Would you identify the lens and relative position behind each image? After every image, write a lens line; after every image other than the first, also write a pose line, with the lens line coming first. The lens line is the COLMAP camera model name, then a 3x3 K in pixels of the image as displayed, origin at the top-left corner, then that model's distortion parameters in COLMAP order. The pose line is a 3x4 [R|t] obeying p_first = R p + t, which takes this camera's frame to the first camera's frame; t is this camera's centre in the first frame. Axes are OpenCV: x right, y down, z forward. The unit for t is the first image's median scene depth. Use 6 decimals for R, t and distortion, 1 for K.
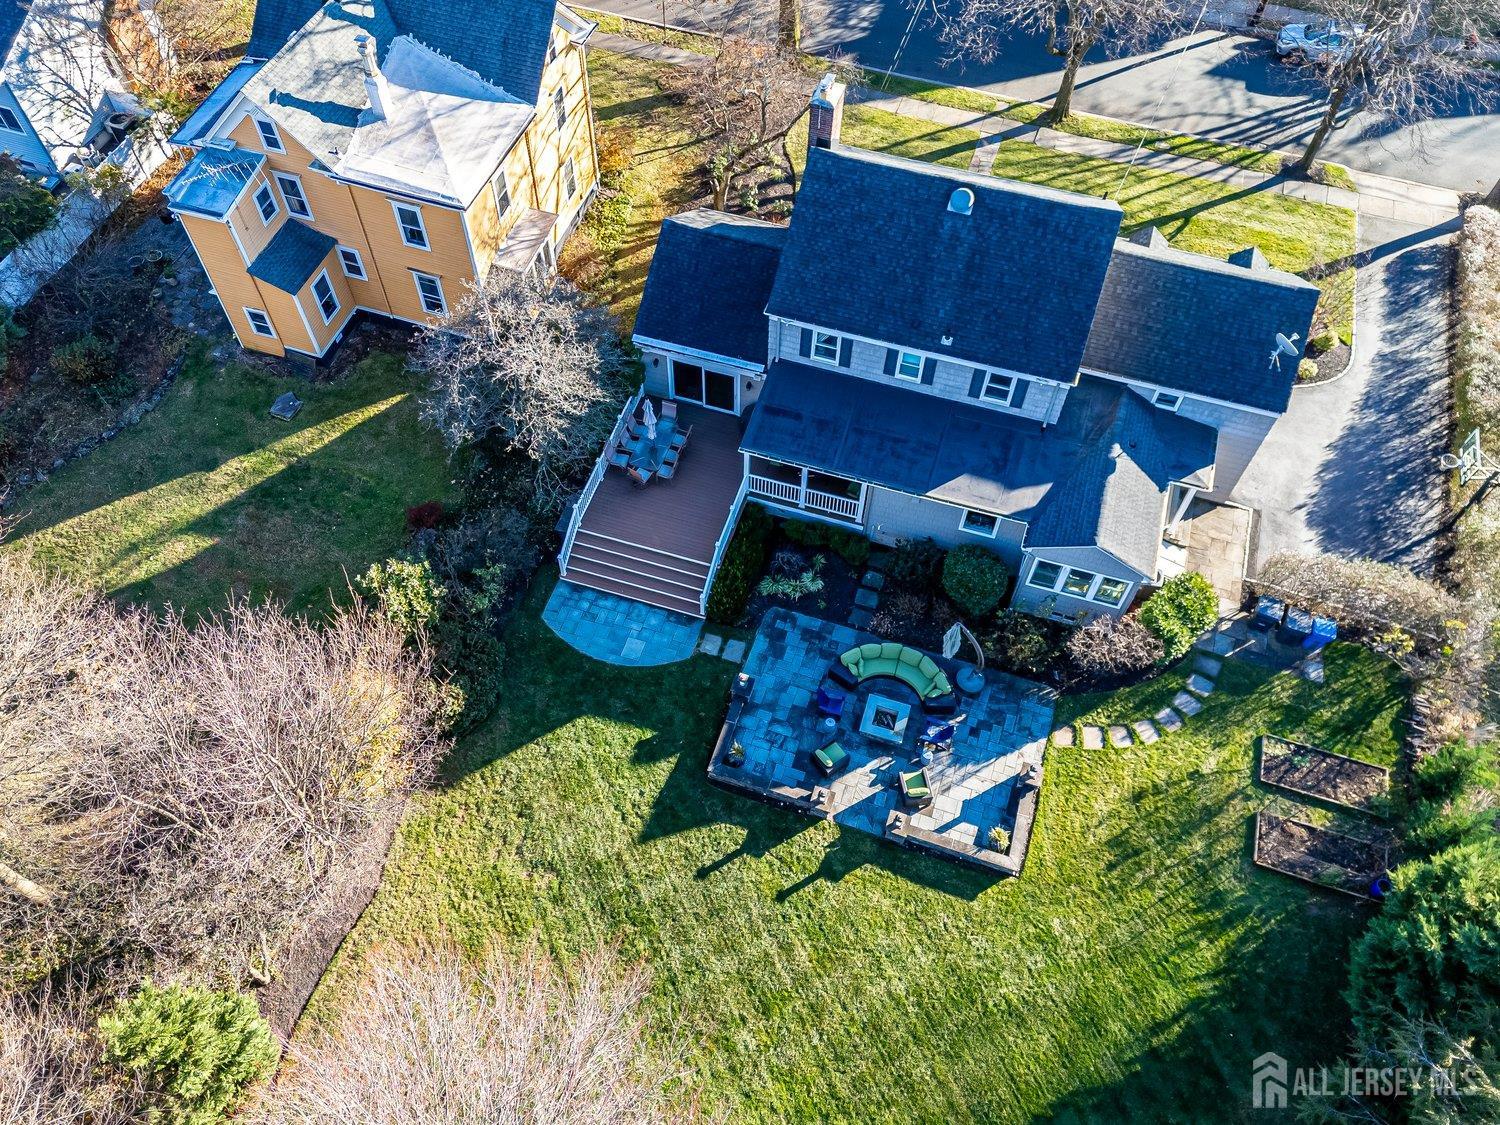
lens RADIAL K [[1098.3, 0, 750.0], [0, 1098.3, 562.5], [0, 0, 1]] dist [-0.001563, -0.000432]
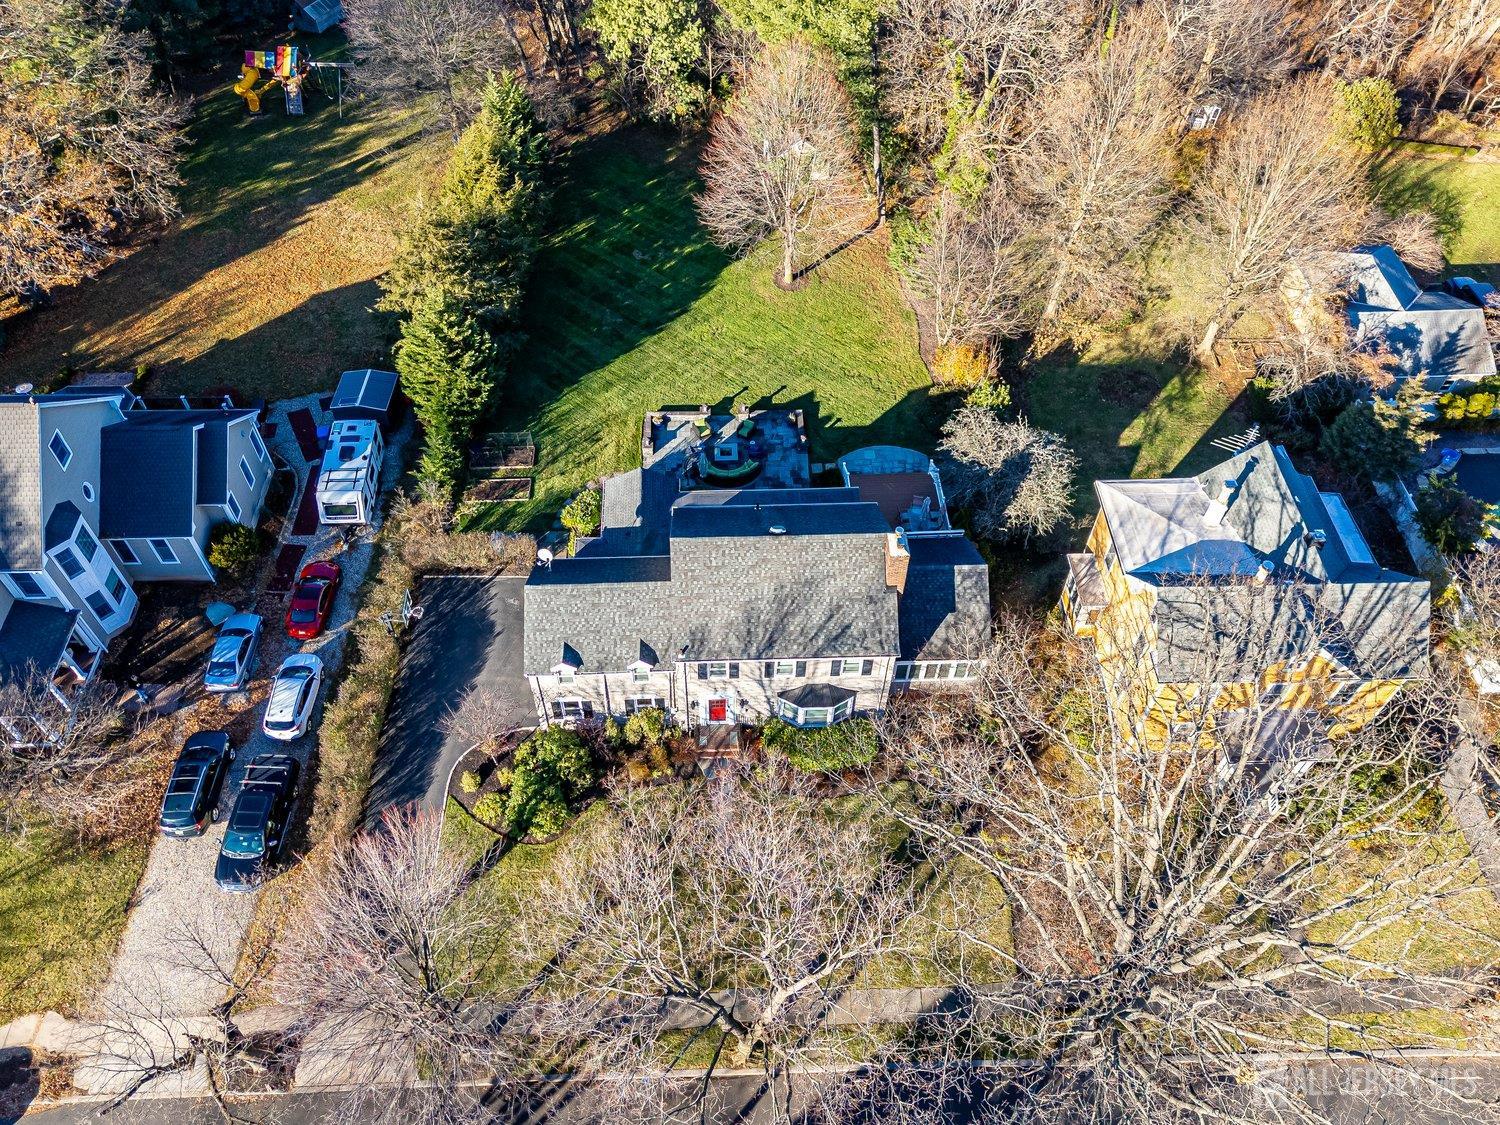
lens RADIAL K [[1098.3, 0, 750.0], [0, 1098.3, 562.5], [0, 0, 1]] dist [-0.001563, -0.000432]
pose [[-0.939253, 0.244885, -0.240488, 0.613304], [-0.296942, -0.228381, 0.927183, -1.752897], [0.172130, 0.942270, 0.287224, 0.664314]]
